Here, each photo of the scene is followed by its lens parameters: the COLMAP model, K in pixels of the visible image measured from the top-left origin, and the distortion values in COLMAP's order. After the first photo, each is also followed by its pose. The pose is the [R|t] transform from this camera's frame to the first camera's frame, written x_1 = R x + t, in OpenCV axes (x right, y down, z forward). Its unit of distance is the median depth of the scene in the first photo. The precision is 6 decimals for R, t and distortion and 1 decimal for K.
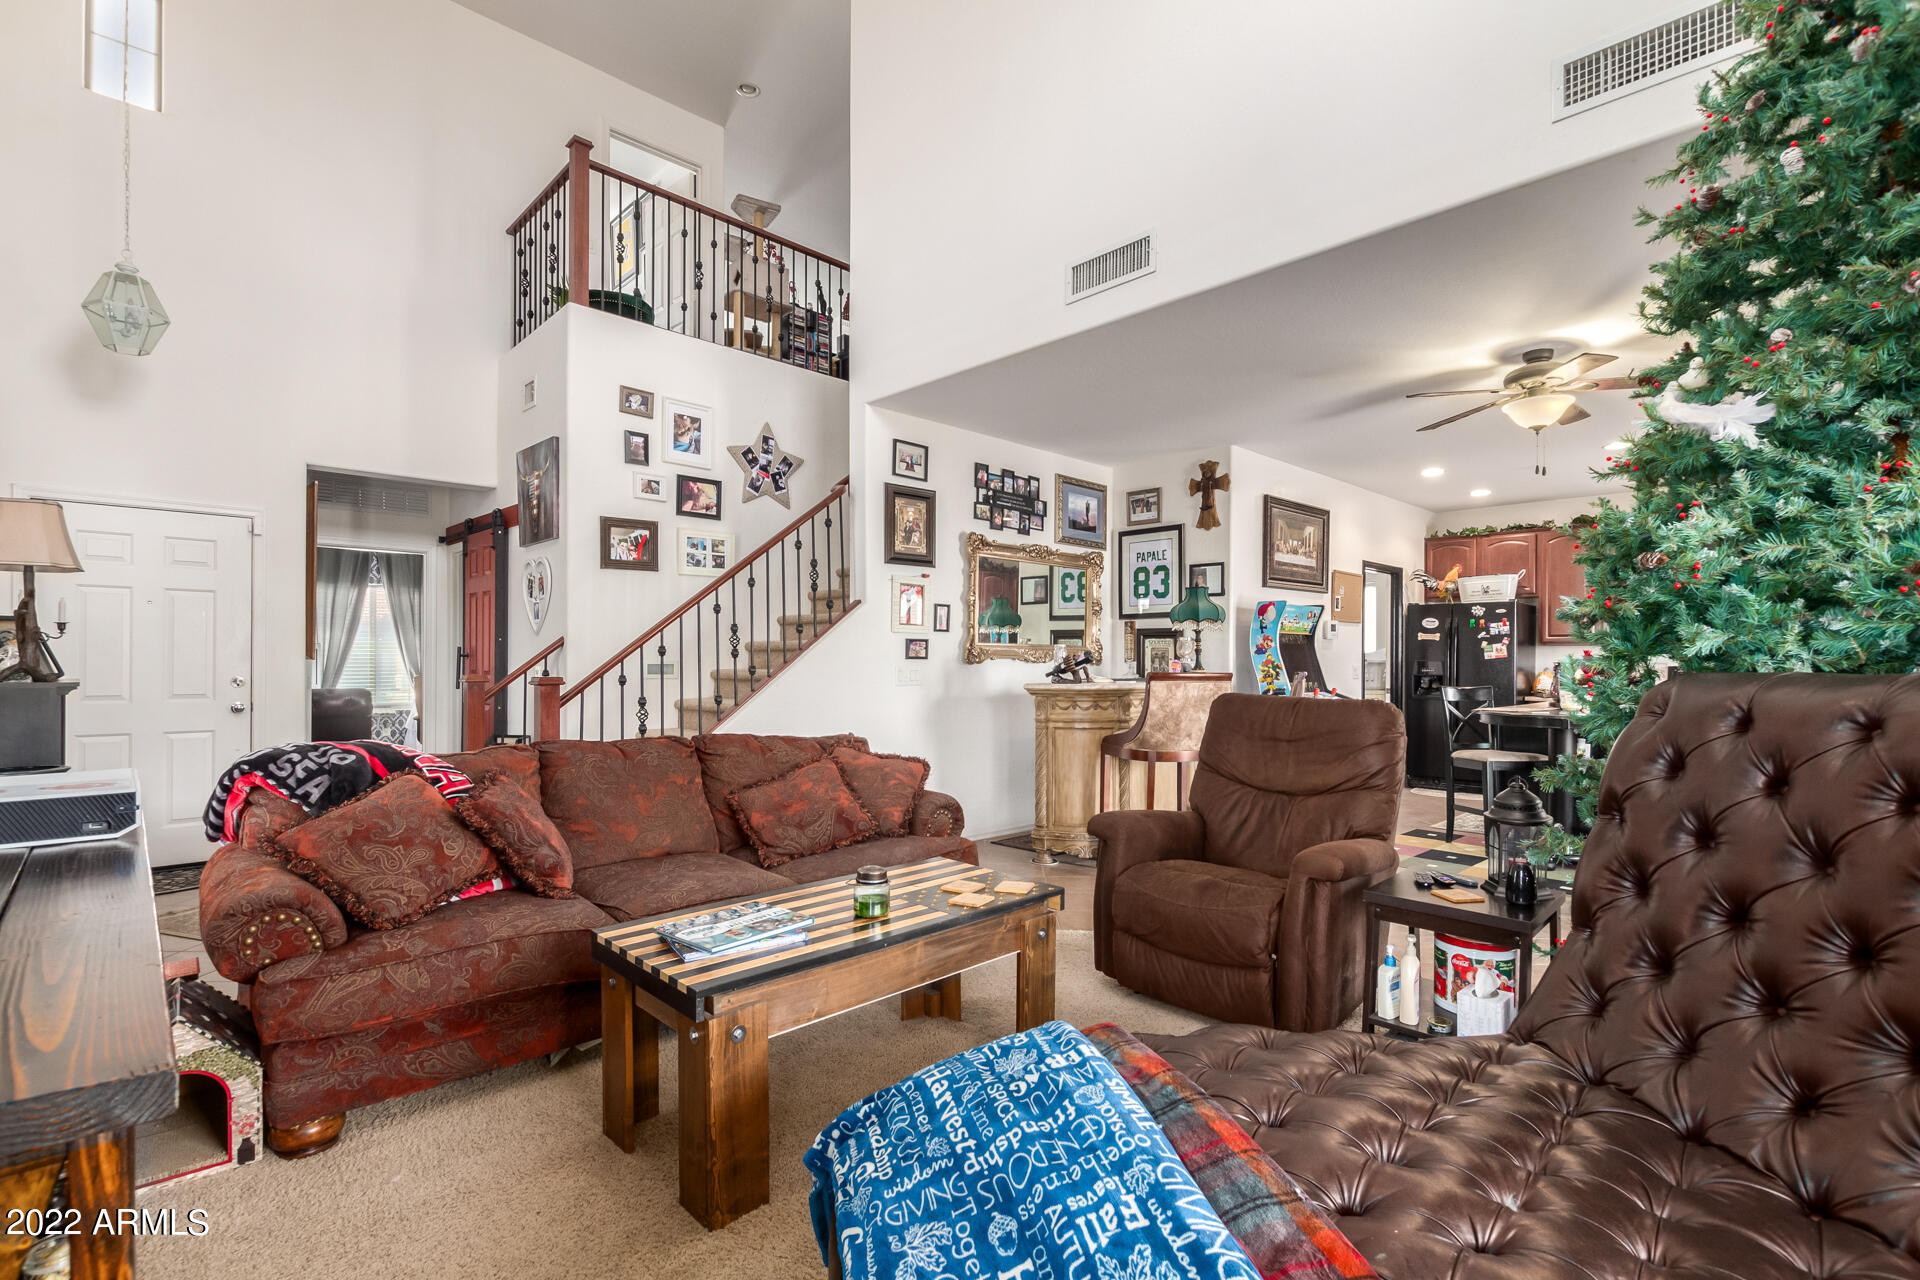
lens RADIAL K [[884.8, 0, 968.9], [0, 884.8, 666.8], [0, 0, 1]] dist [0.002673, -0.001418]
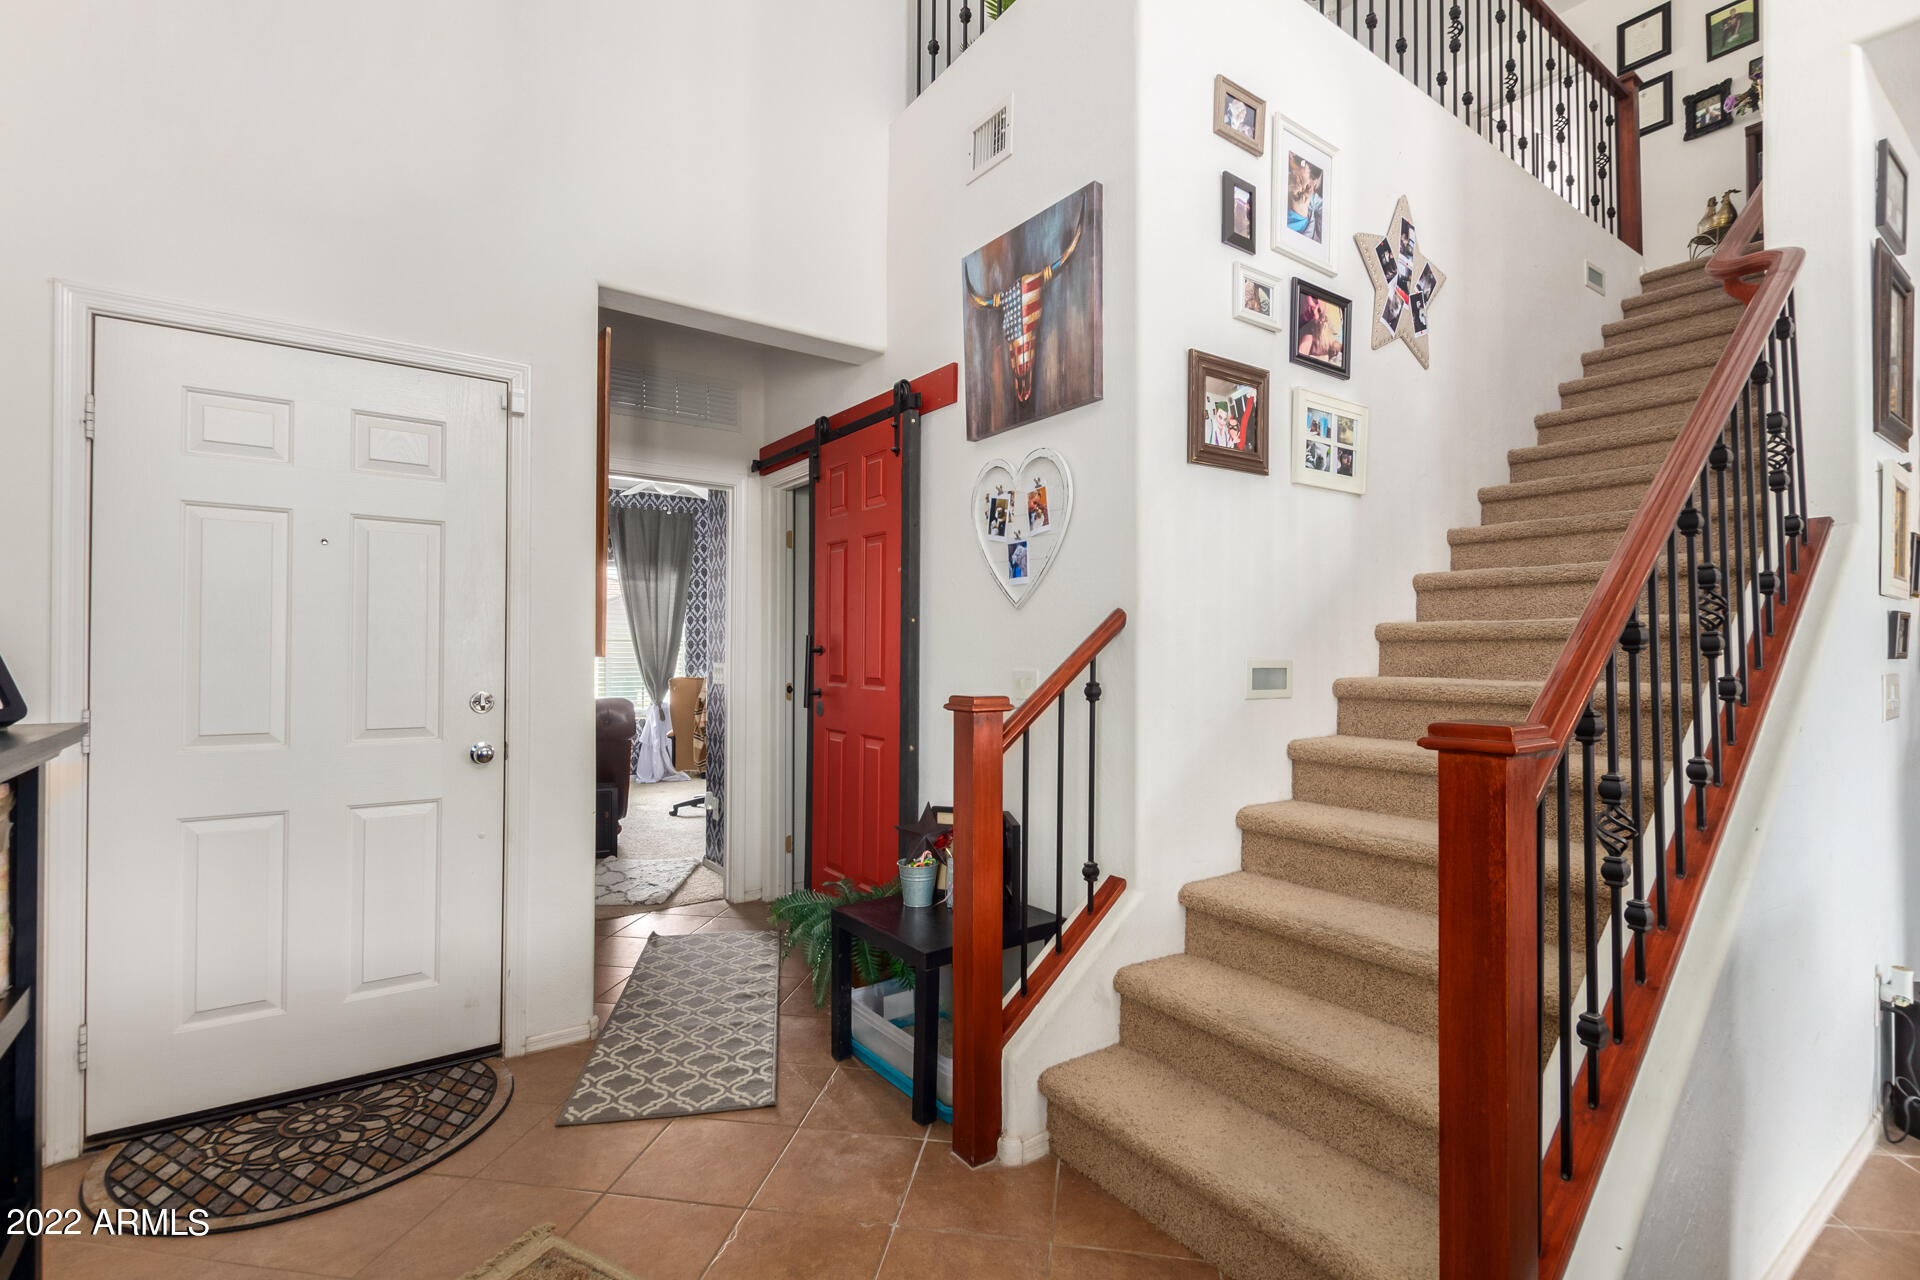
lens RADIAL K [[884.8, 0, 973.8], [0, 884.8, 657.1], [0, 0, 1]] dist [0.002673, -0.001418]
pose [[0.988998, 0.002239, -0.147915, -0.425859], [-0.002546, 0.999995, -0.001885, -0.007610], [0.147910, 0.002241, 0.988998, 0.487588]]
